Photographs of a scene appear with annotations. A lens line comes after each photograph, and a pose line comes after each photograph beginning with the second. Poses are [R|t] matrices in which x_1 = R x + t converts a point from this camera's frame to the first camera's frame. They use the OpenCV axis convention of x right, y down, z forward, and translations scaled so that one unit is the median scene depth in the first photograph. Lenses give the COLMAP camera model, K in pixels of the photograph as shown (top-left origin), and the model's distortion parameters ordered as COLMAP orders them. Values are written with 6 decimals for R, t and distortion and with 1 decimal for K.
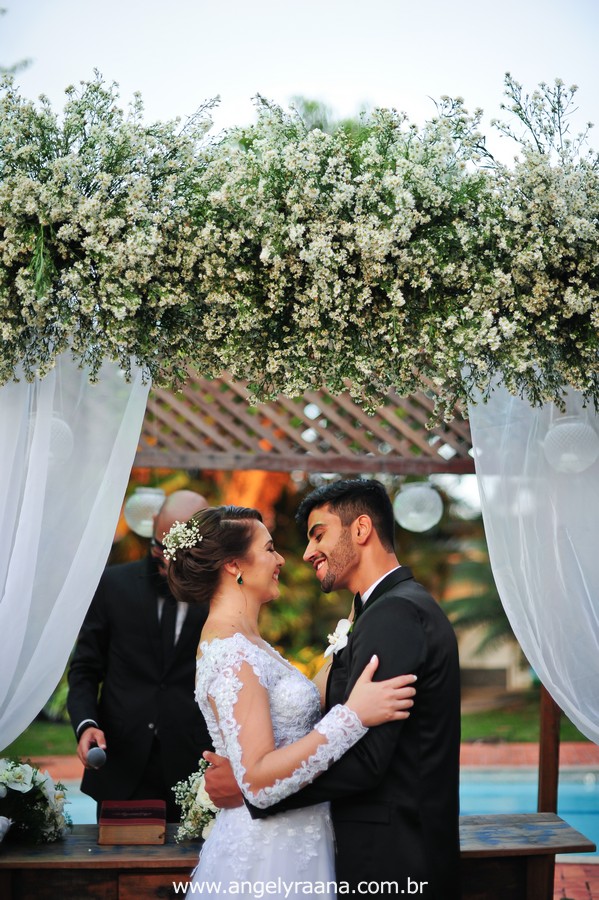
lens RADIAL K [[1306.9, 0, 307.9], [0, 1306.9, 451.2], [0, 0, 1]] dist [-0.135598, 0.000000]
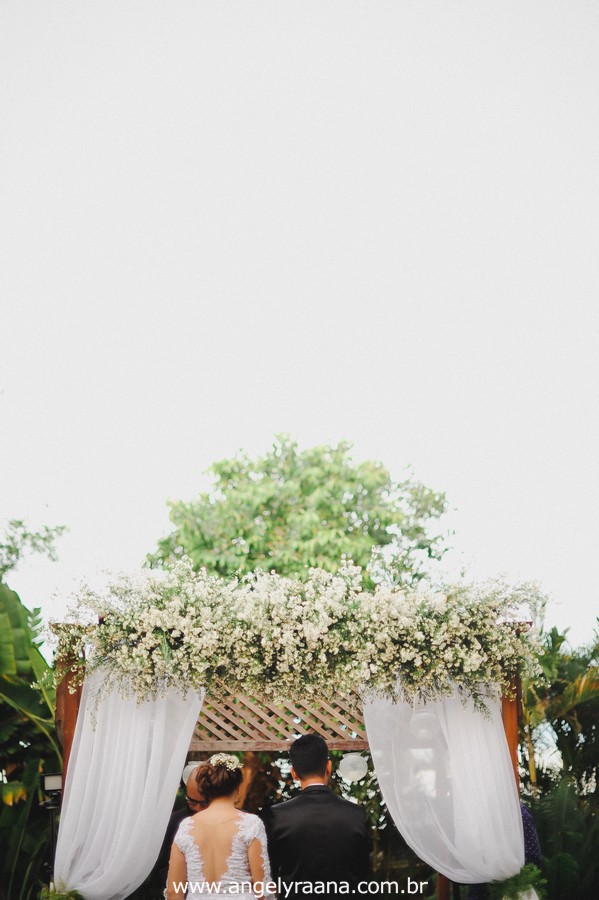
lens RADIAL K [[1400.6, 0, 295.2], [0, 1400.6, 415.5], [0, 0, 1]] dist [-0.128549, 0.000000]
pose [[0.999336, -0.035893, 0.006188, 0.020667], [0.036319, 0.969243, -0.243409, 0.058625], [0.002739, 0.243472, 0.969904, -1.387786]]
